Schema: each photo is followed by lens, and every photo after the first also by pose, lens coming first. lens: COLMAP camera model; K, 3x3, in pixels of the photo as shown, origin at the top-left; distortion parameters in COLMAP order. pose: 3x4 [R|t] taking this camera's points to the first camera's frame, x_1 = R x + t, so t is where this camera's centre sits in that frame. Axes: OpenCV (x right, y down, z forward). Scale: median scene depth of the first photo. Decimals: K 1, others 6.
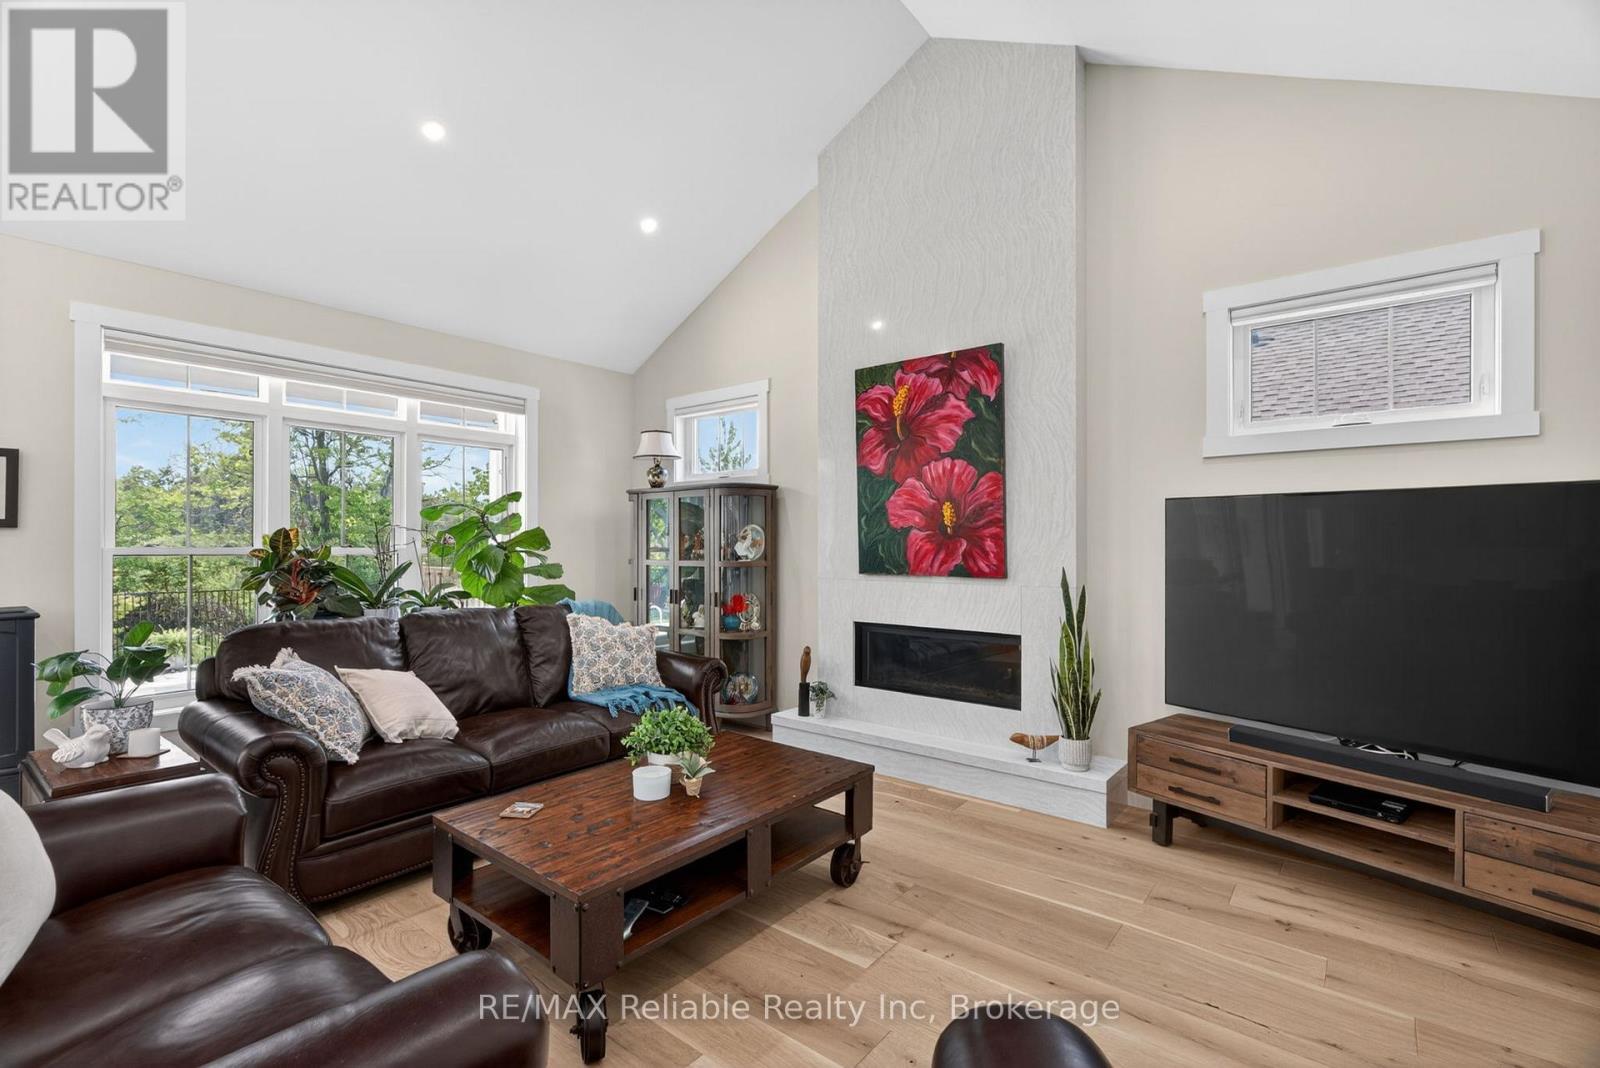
lens RADIAL K [[719.3, 0, 796.6], [0, 719.3, 540.4], [0, 0, 1]] dist [0.000087, 0.000373]
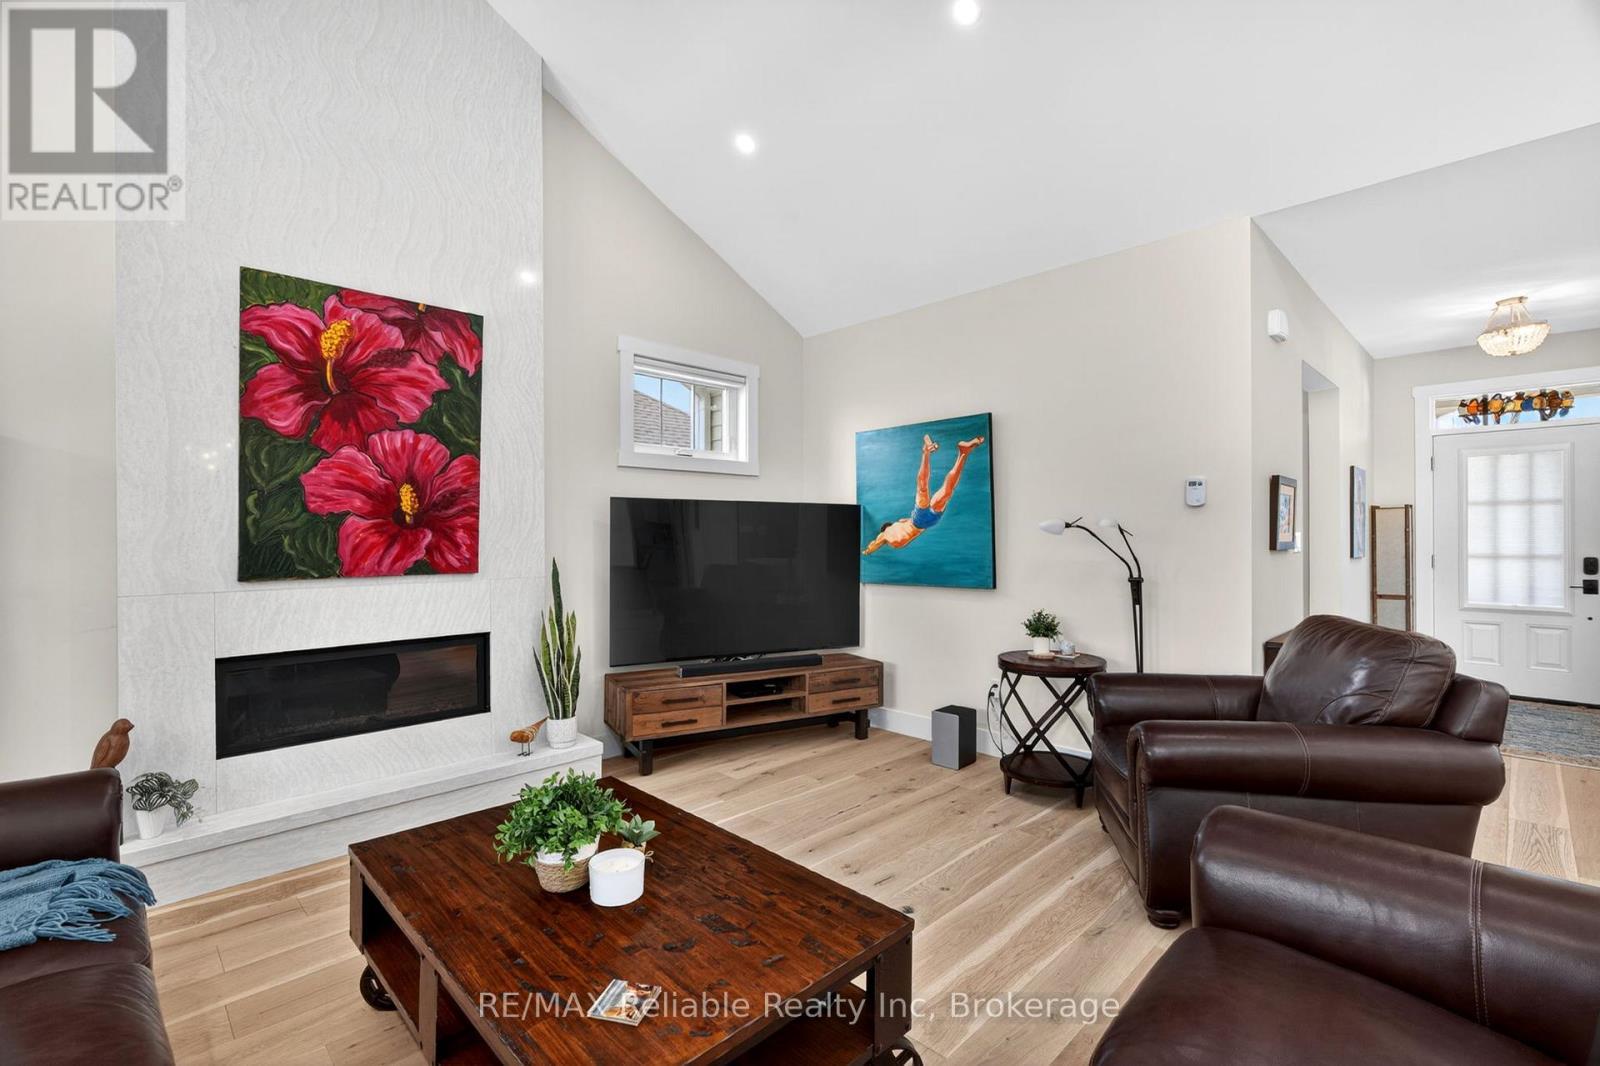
lens RADIAL K [[709.3, 0, 795.4], [0, 709.3, 536.5], [0, 0, 1]] dist [-0.003369, 0.000606]
pose [[0.110284, 0.000005, 0.993900, -0.543235], [0.002602, 0.999997, -0.000294, 0.007718], [-0.993897, 0.002619, 0.110284, 0.478282]]
